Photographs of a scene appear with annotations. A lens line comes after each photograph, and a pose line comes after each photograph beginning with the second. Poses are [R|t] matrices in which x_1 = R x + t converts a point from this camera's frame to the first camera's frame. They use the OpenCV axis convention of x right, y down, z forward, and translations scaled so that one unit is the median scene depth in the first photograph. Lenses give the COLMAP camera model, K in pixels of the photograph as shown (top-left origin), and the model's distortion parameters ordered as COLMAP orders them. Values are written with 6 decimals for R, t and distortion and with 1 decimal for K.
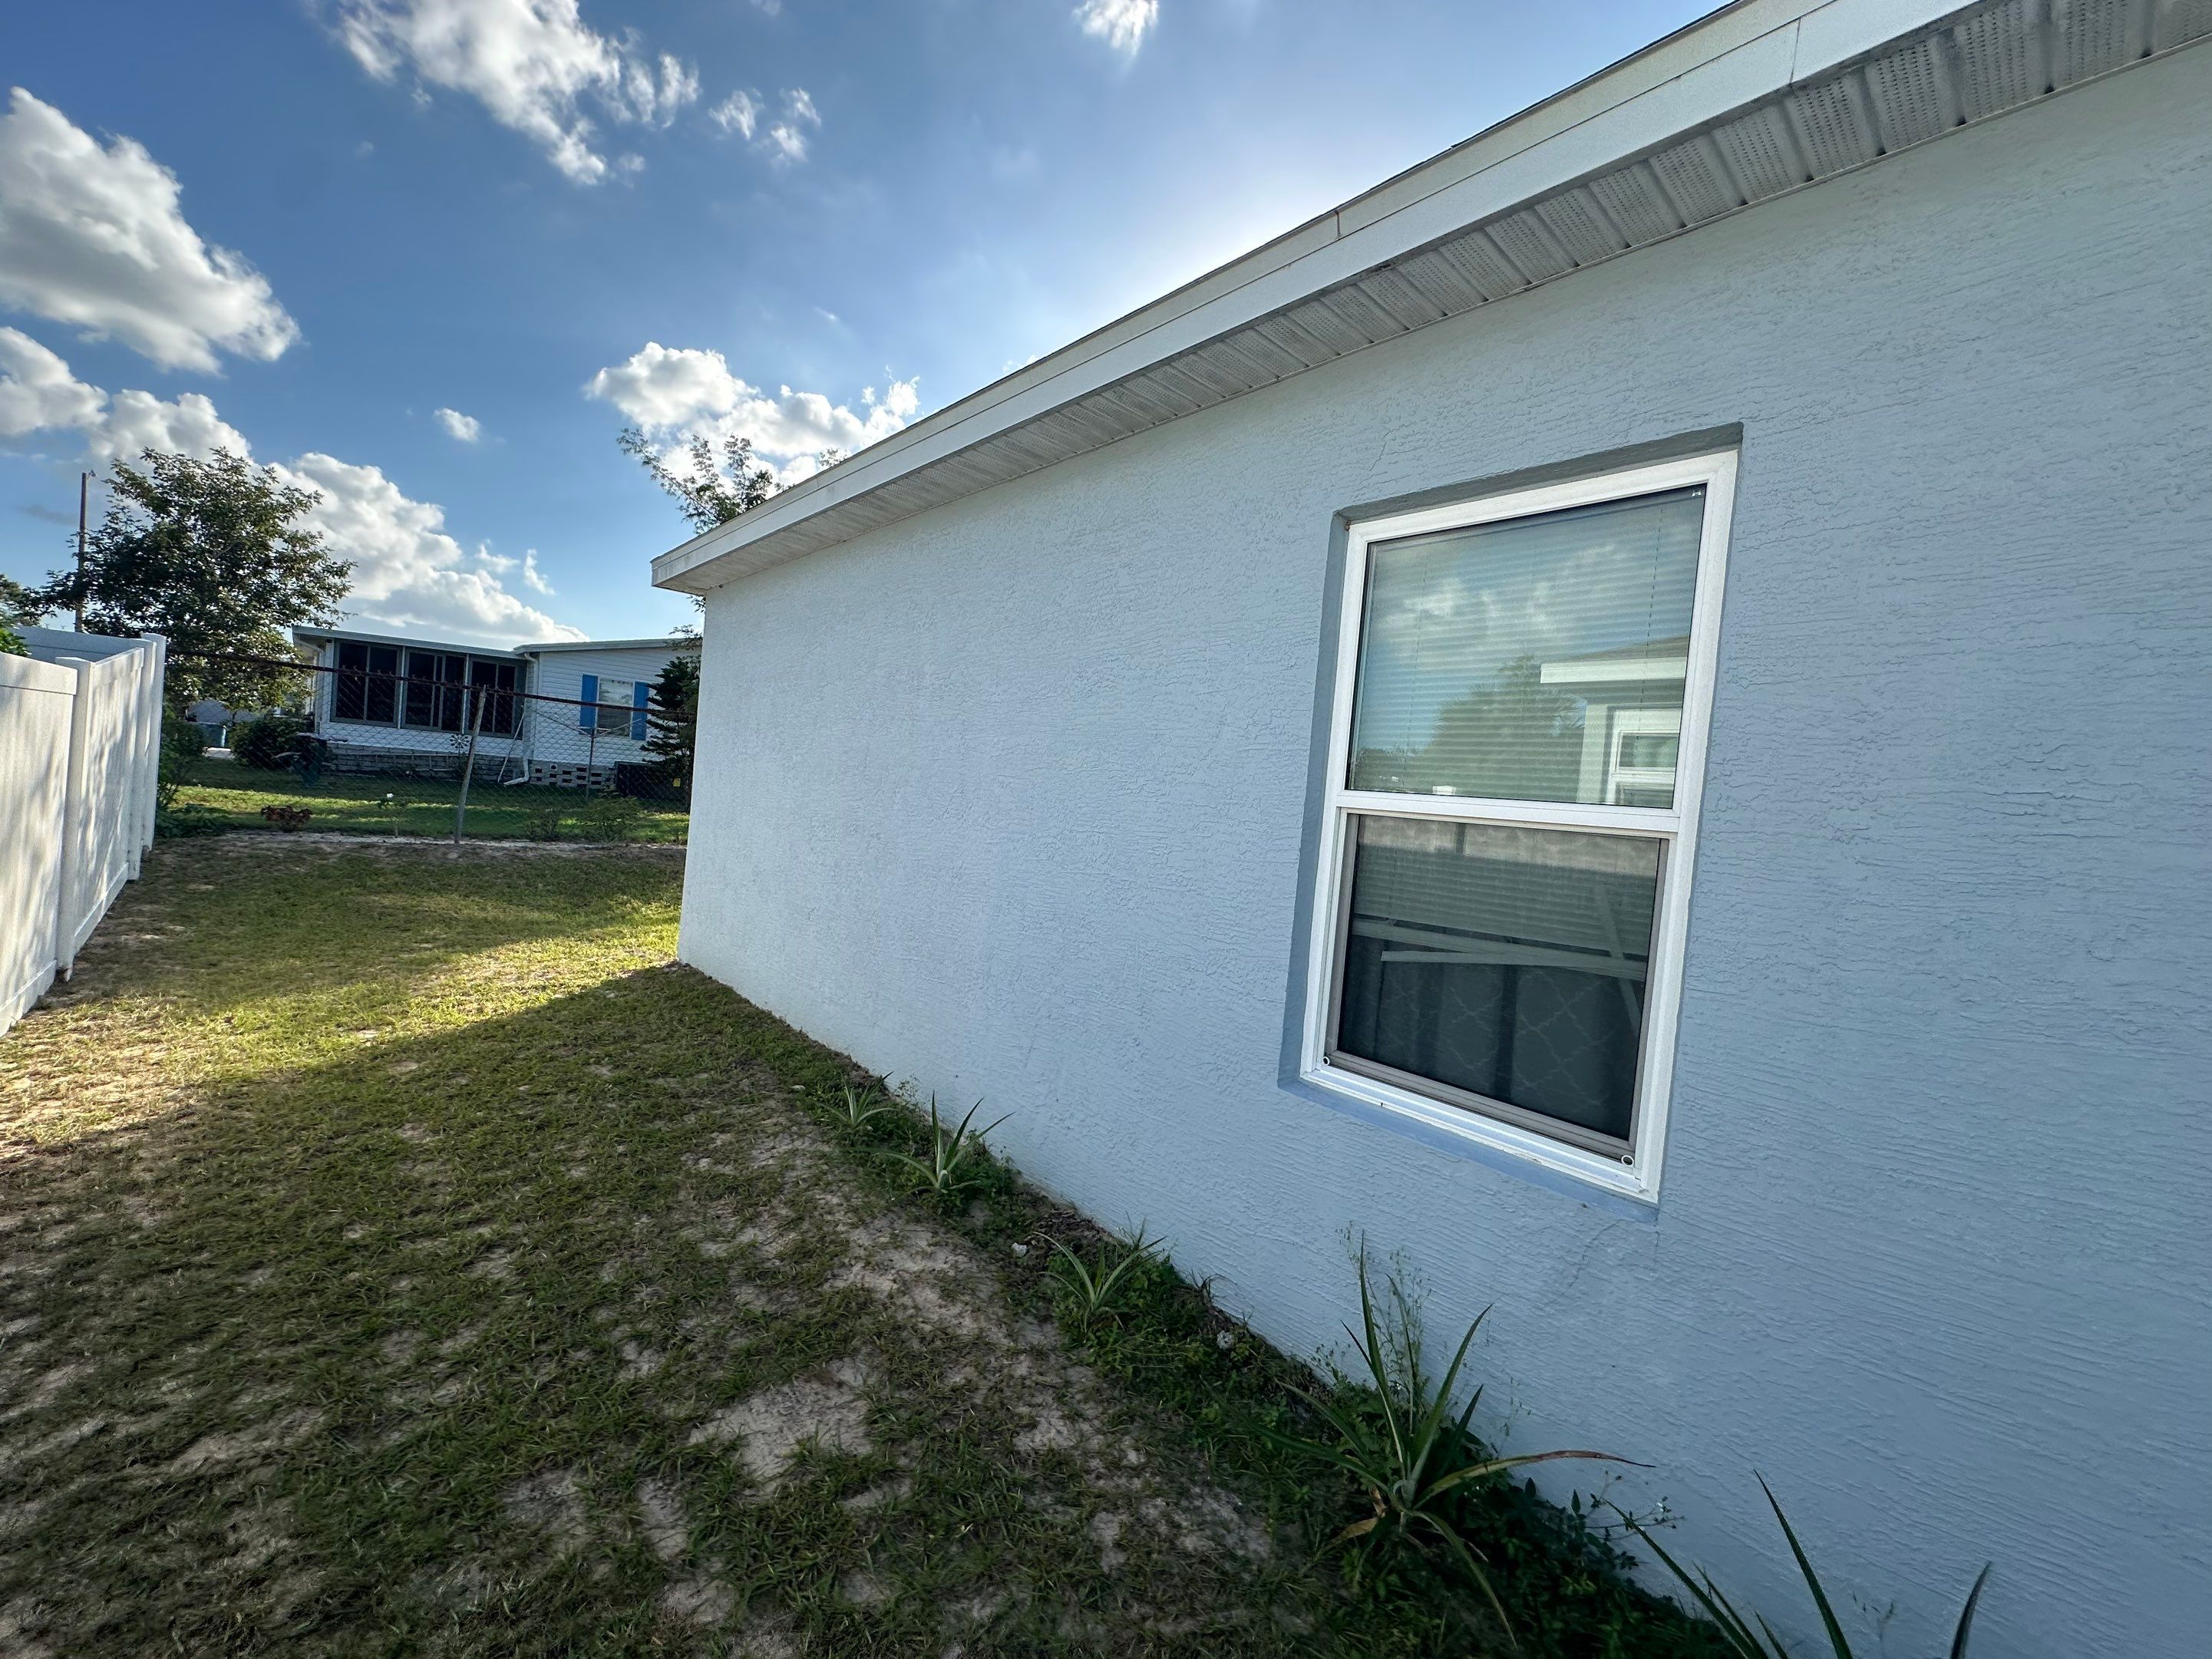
lens RADIAL K [[890.7, 0, 1103.3], [0, 890.7, 795.7], [0, 0, 1]] dist [-0.001492, 0.000323]
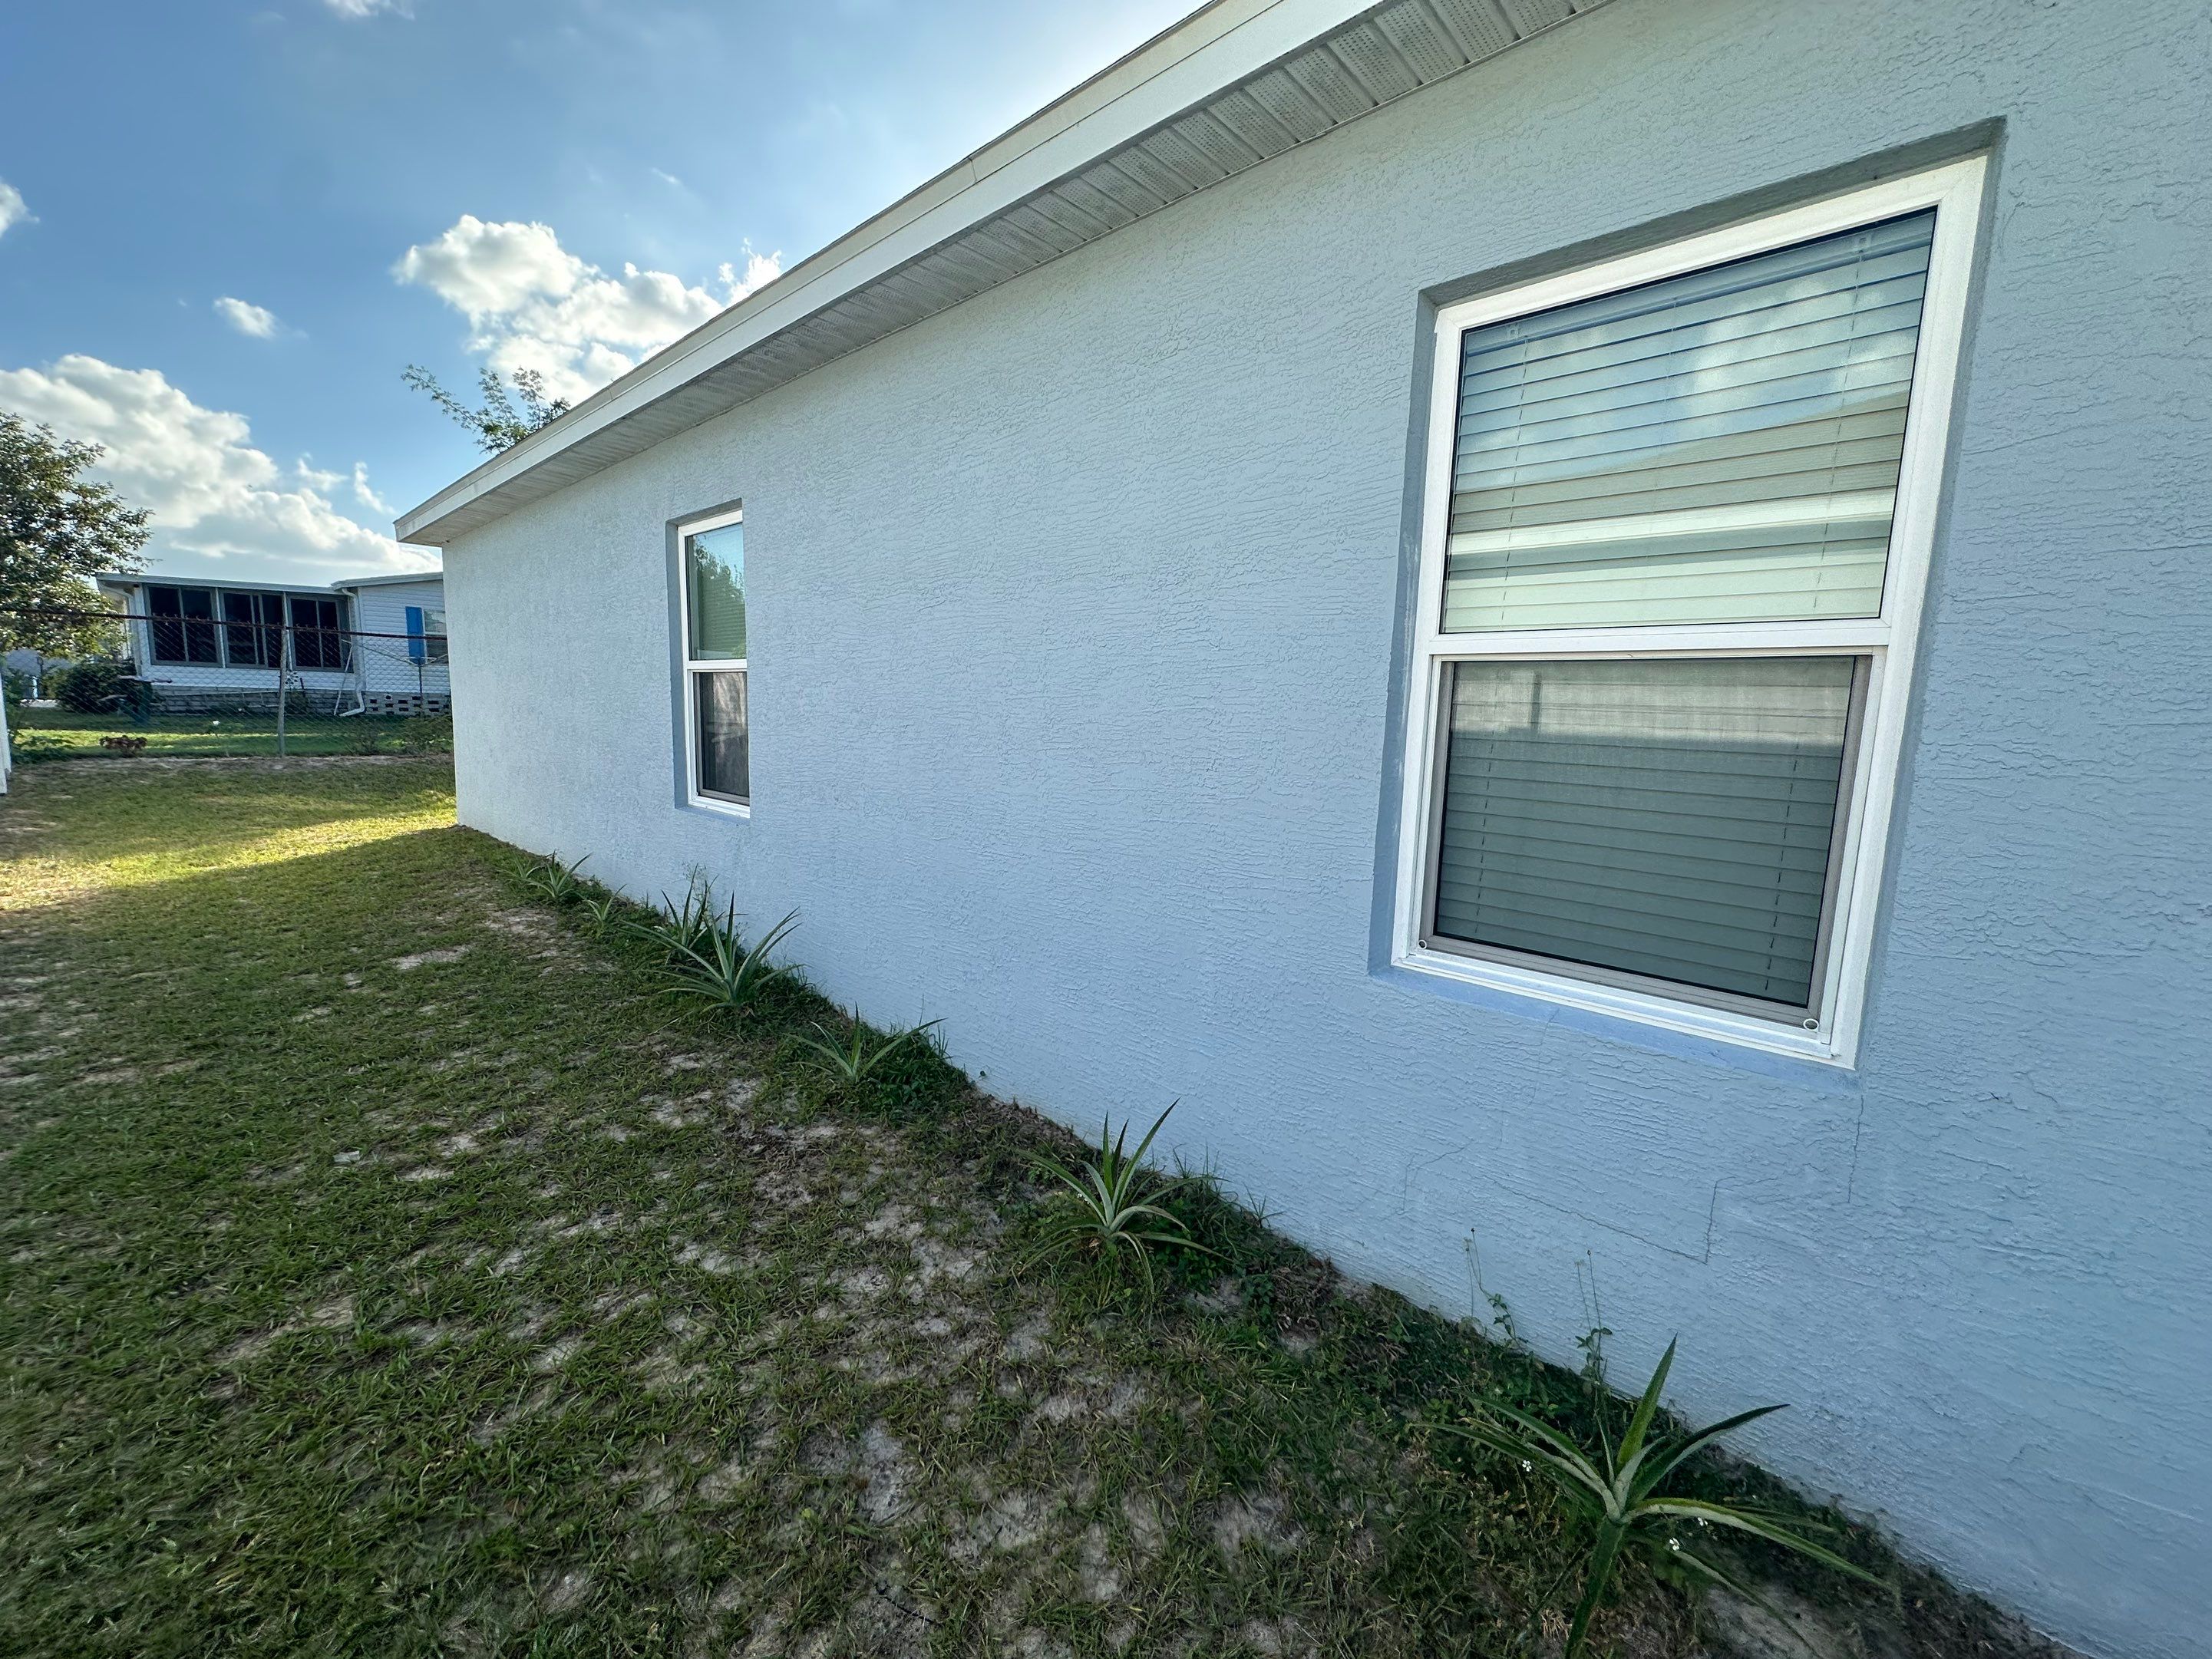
lens RADIAL K [[916.3, 0, 1099.0], [0, 916.3, 807.7], [0, 0, 1]] dist [0.010451, -0.000696]
pose [[0.995619, -0.065795, 0.066431, 0.405122], [0.057676, 0.991397, 0.117493, 0.051993], [-0.073590, -0.113147, 0.990849, -0.461035]]
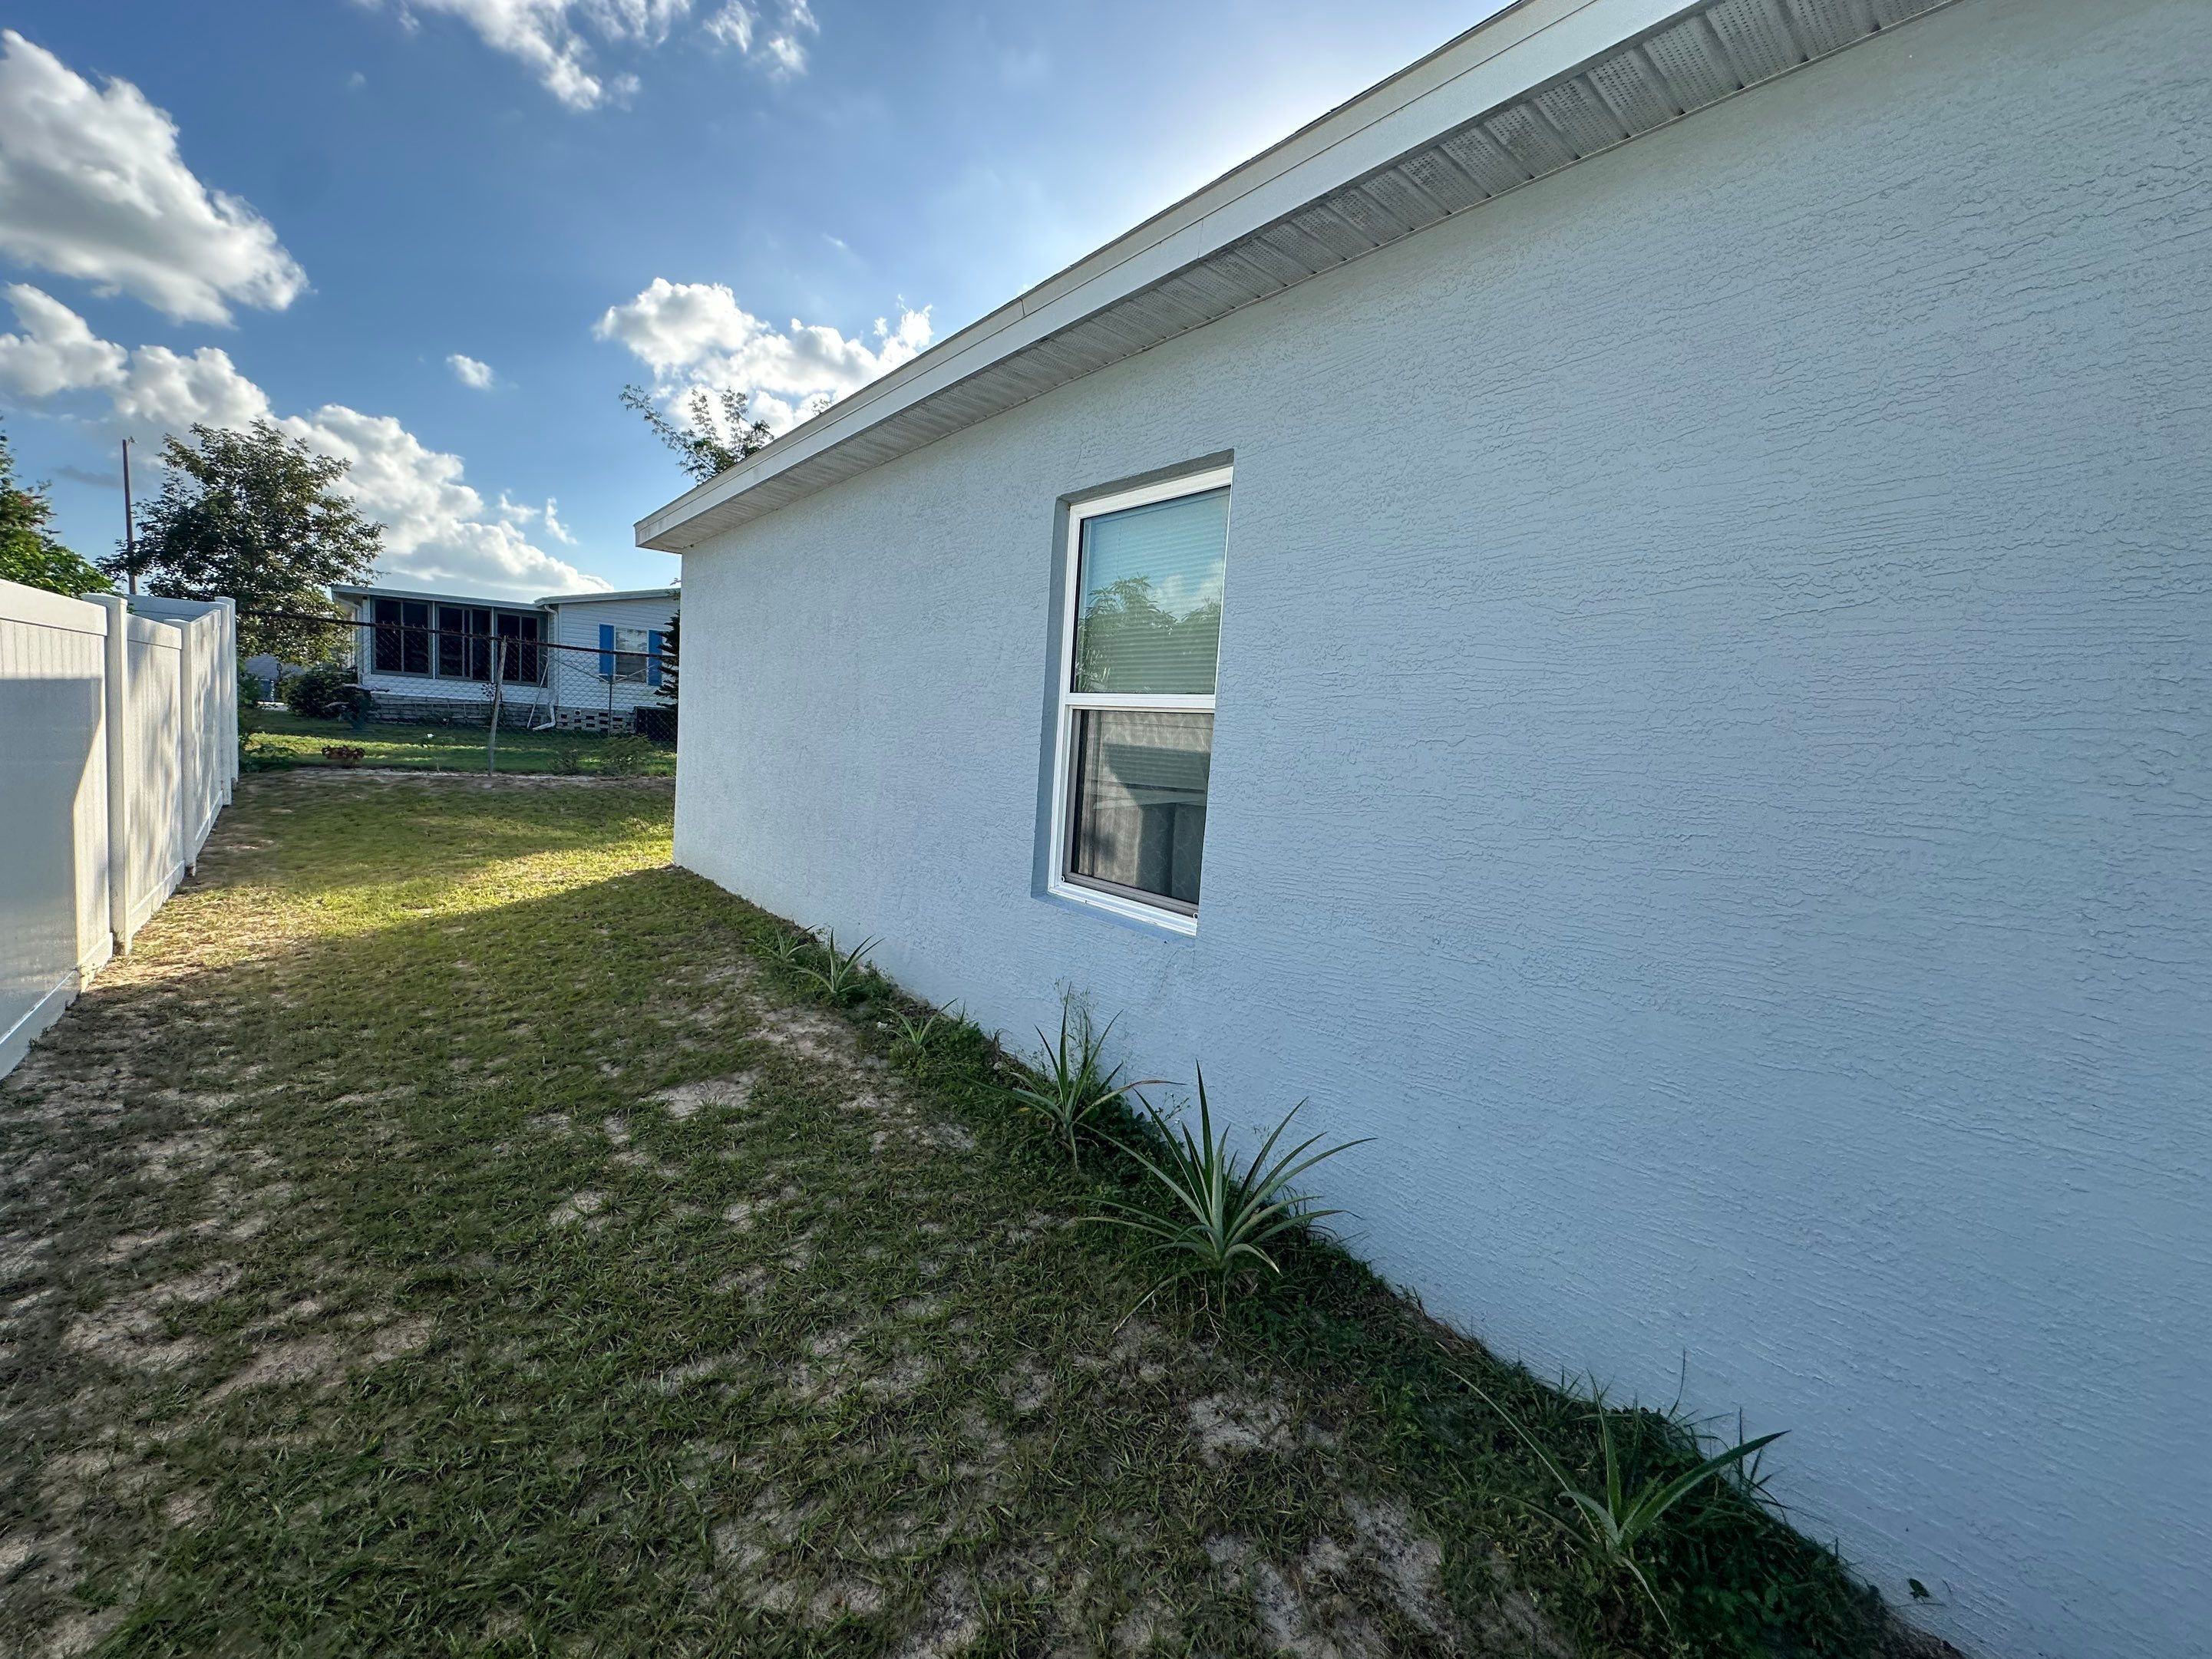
lens RADIAL K [[900.3, 0, 1101.7], [0, 900.3, 805.2], [0, 0, 1]] dist [0.001062, -0.000200]
pose [[0.999181, -0.014574, -0.037745, 0.145597], [0.017360, 0.997063, 0.074590, 0.026103], [0.036547, -0.075184, 0.996500, -0.181648]]
